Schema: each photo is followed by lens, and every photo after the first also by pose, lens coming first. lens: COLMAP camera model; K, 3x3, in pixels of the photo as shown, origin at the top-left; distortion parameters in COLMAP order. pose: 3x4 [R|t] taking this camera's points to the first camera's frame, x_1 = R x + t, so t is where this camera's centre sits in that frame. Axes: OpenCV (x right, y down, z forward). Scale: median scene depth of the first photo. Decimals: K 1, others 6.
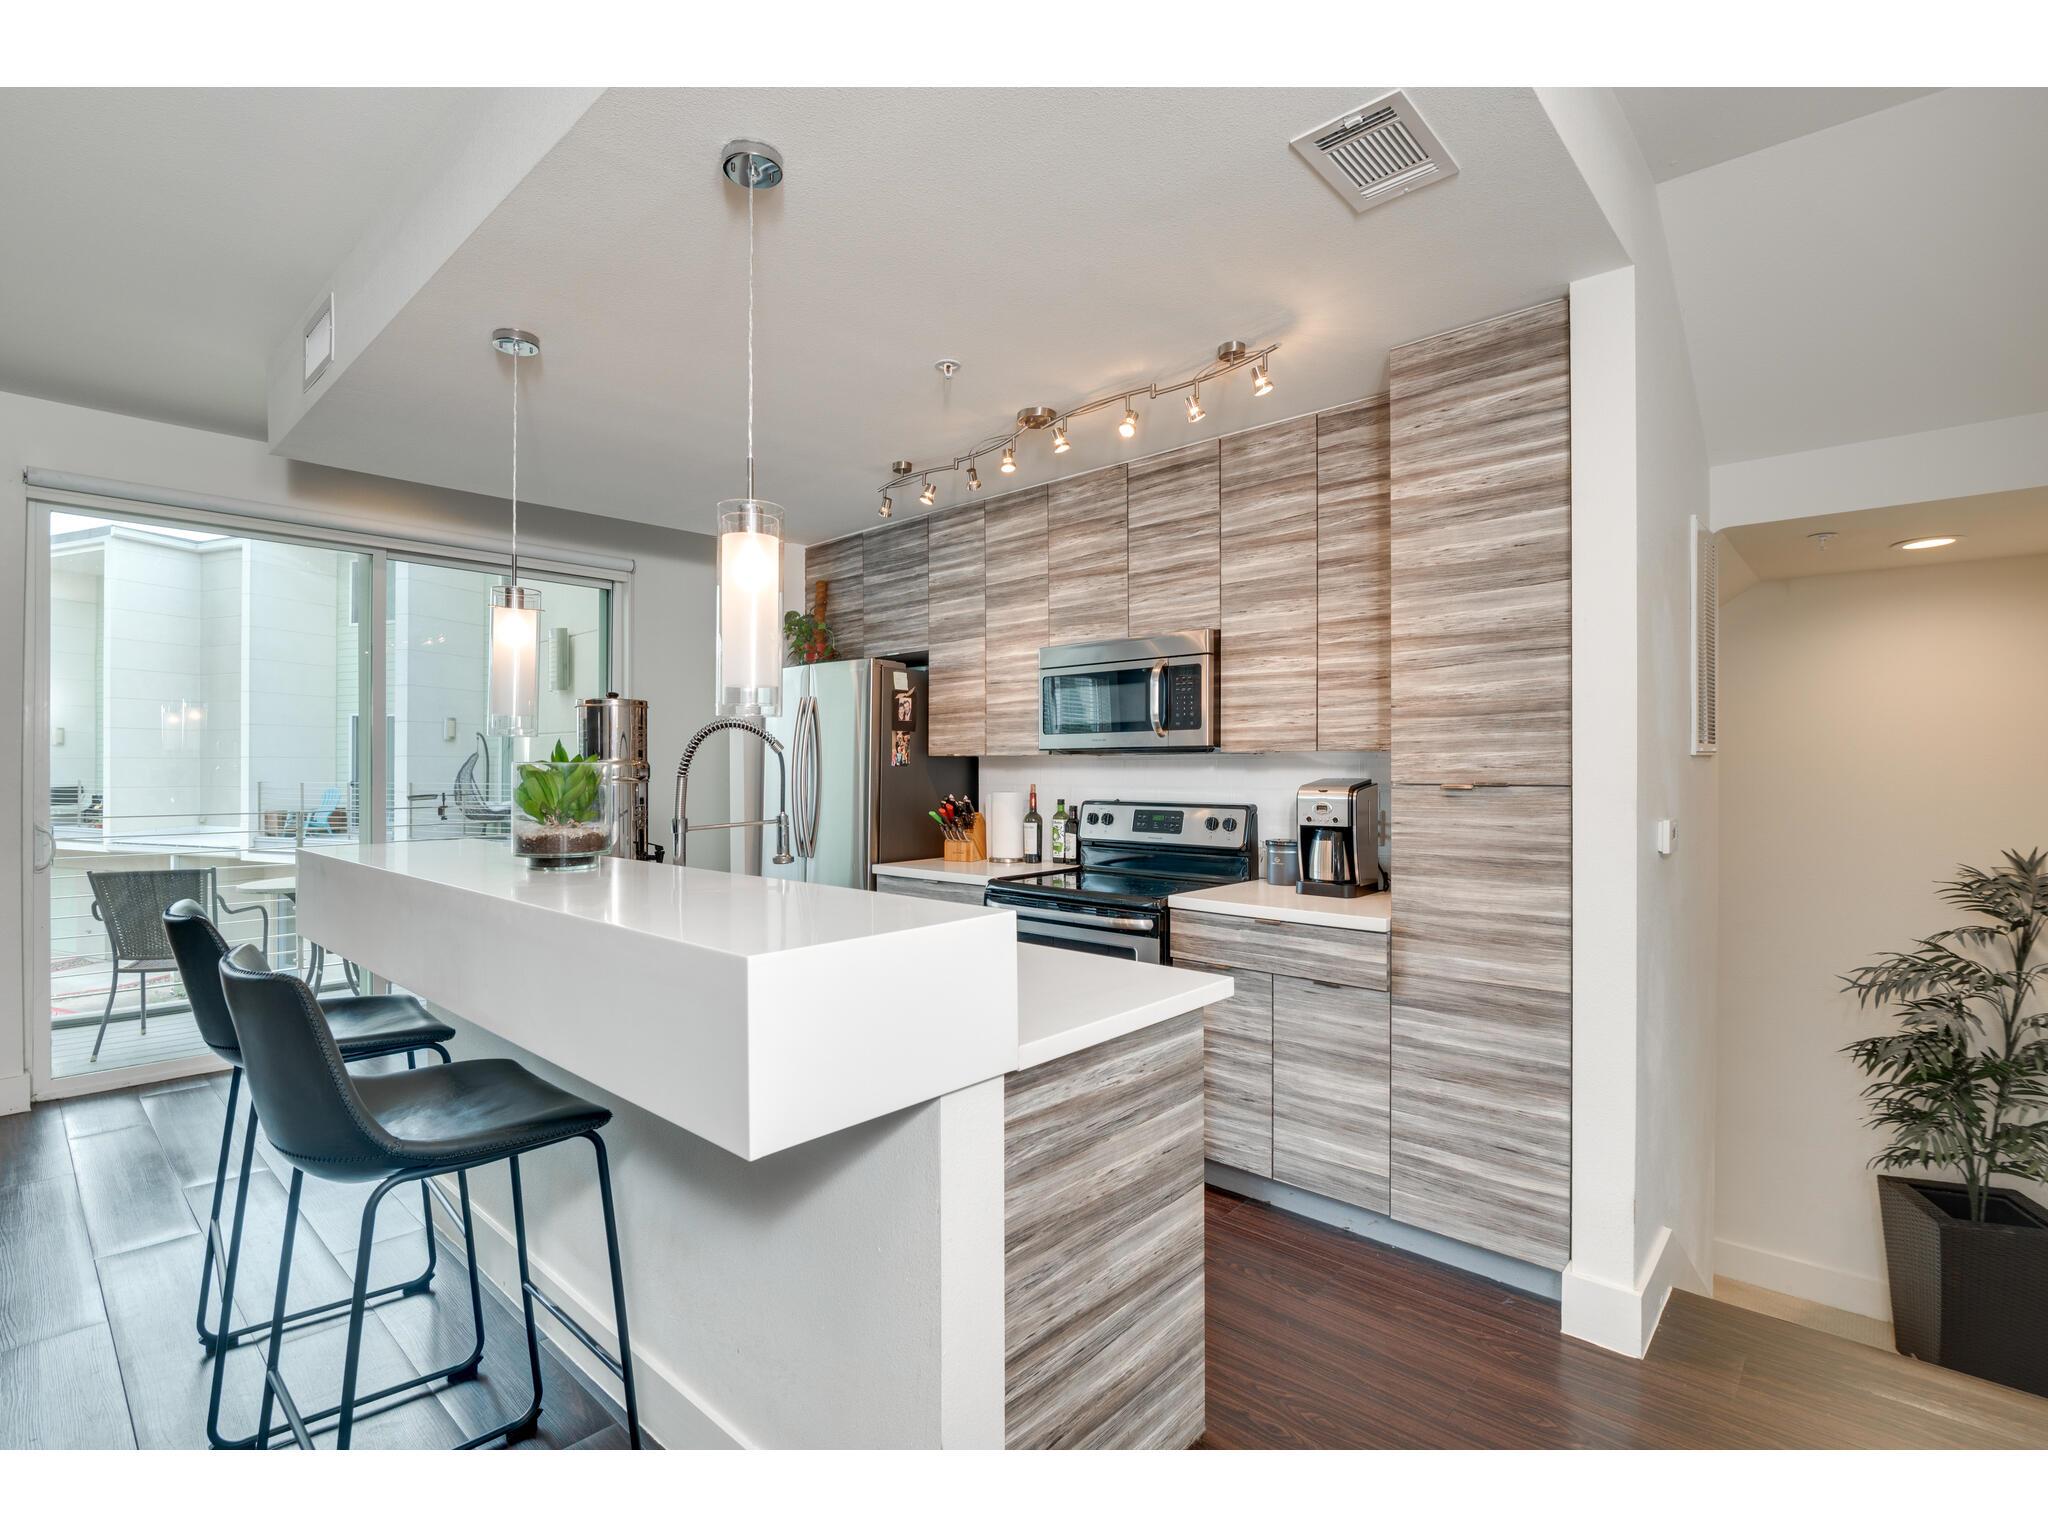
lens RADIAL K [[962.7, 0, 1005.4], [0, 962.7, 761.4], [0, 0, 1]] dist [-0.003168, -0.000844]
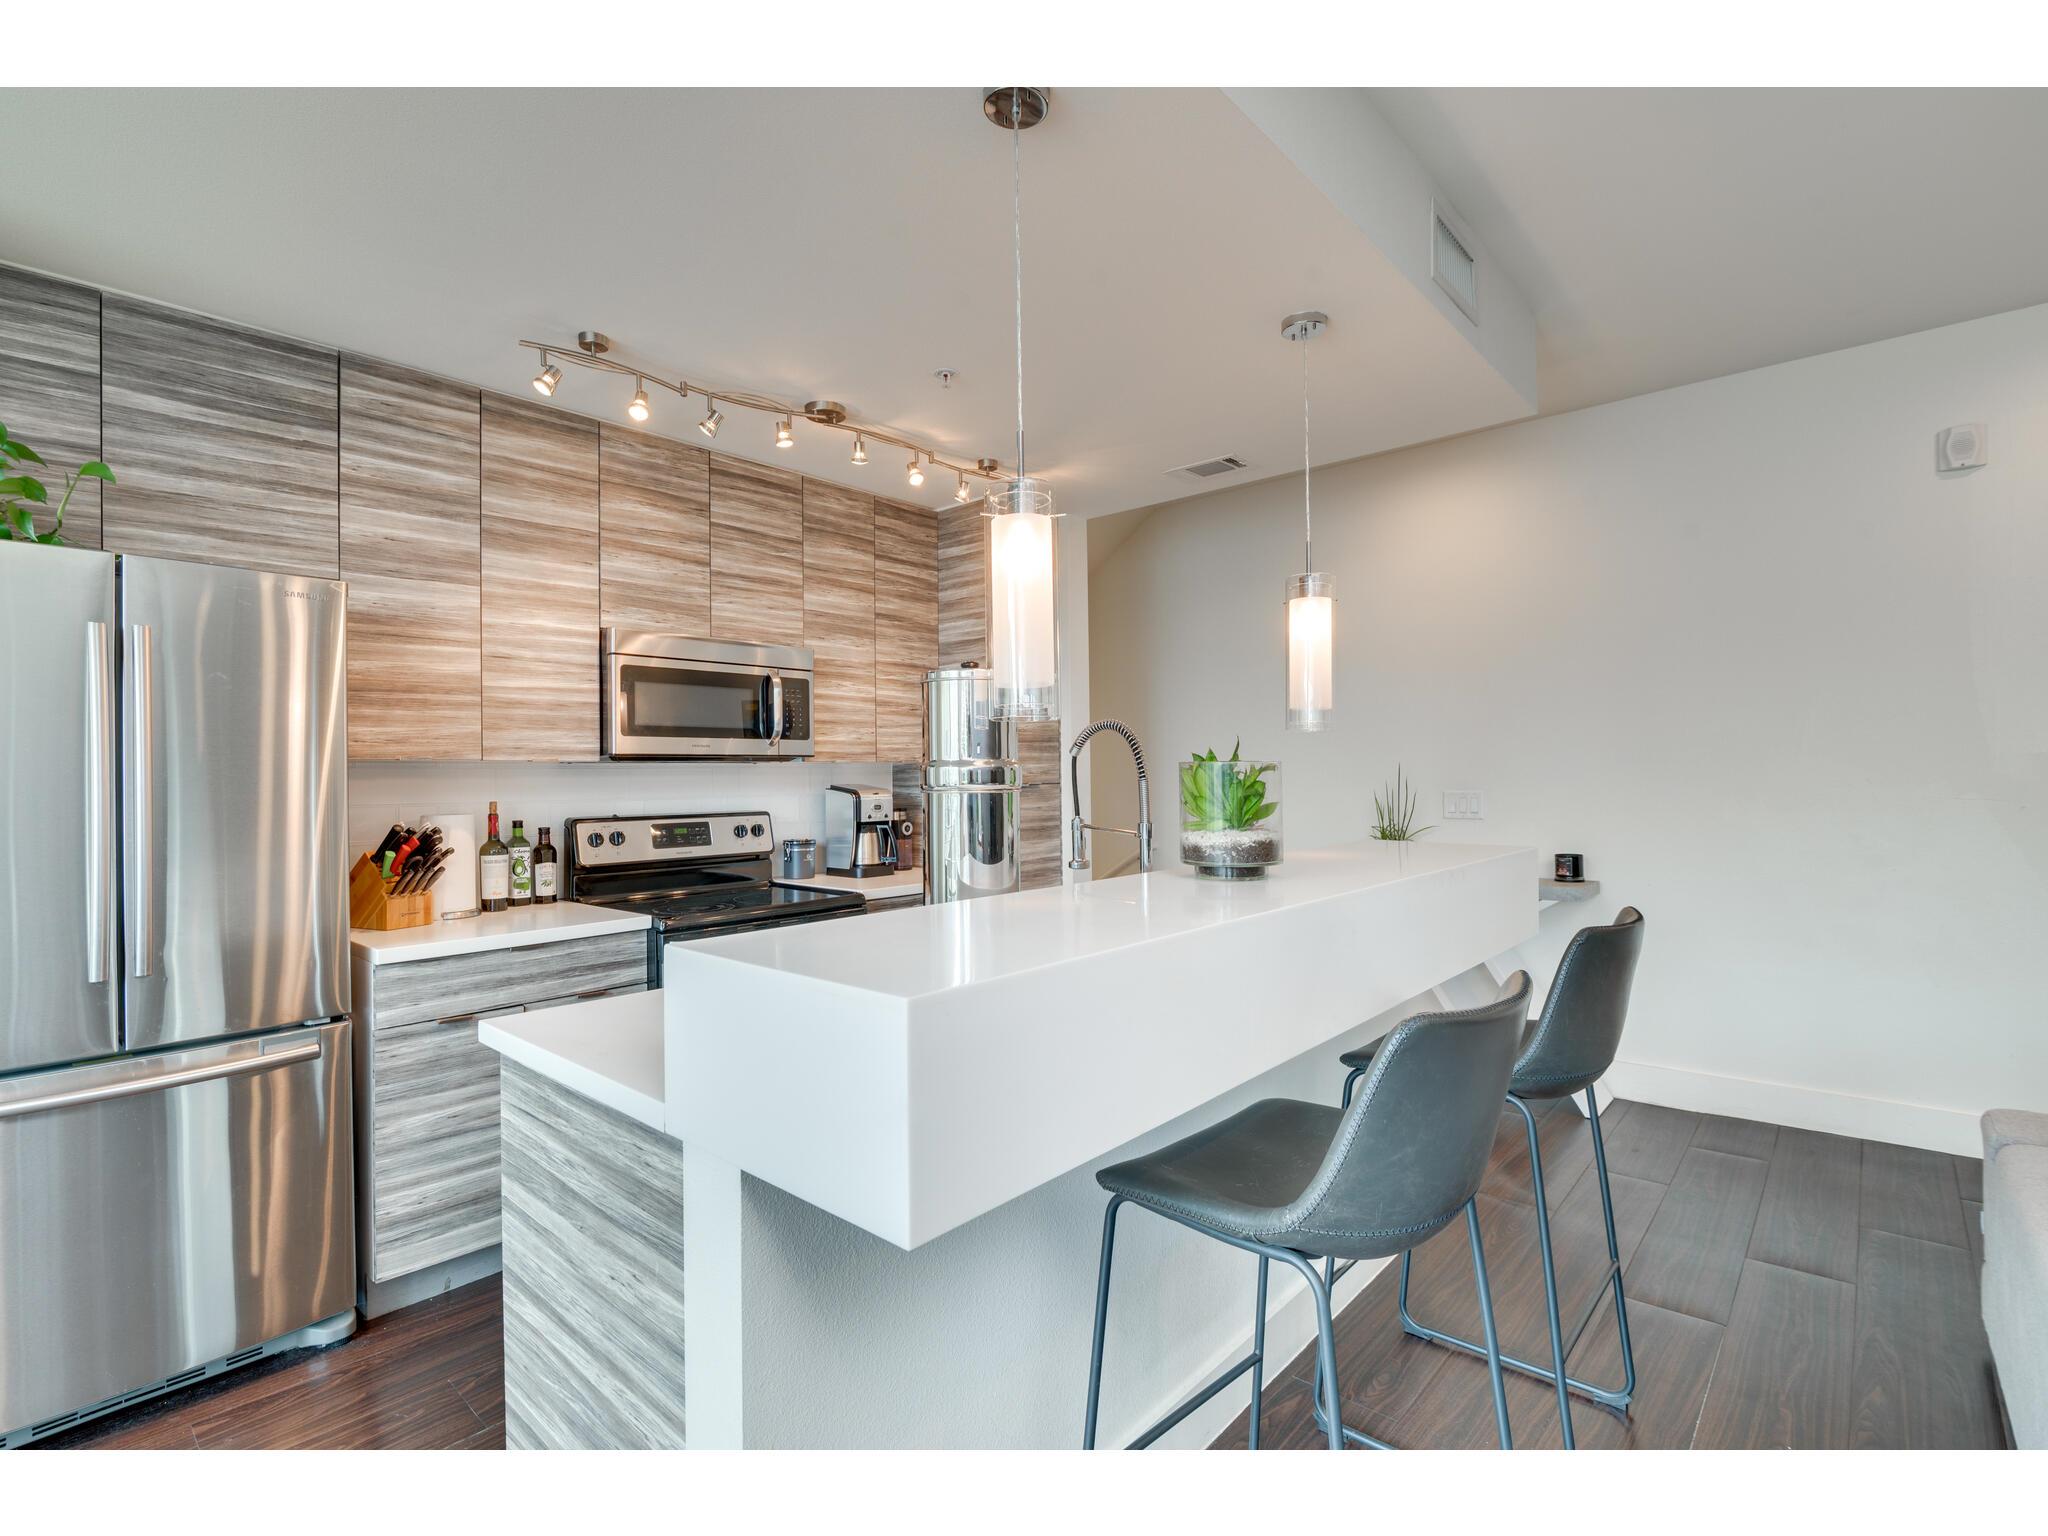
lens RADIAL K [[962.7, 0, 1021.6], [0, 962.7, 768.6], [0, 0, 1]] dist [-0.003168, -0.000844]
pose [[-0.017969, 0.010502, 0.999783, -0.798913], [0.006103, 0.999927, -0.010394, 0.010300], [-0.999820, 0.005914, -0.018032, 0.705087]]
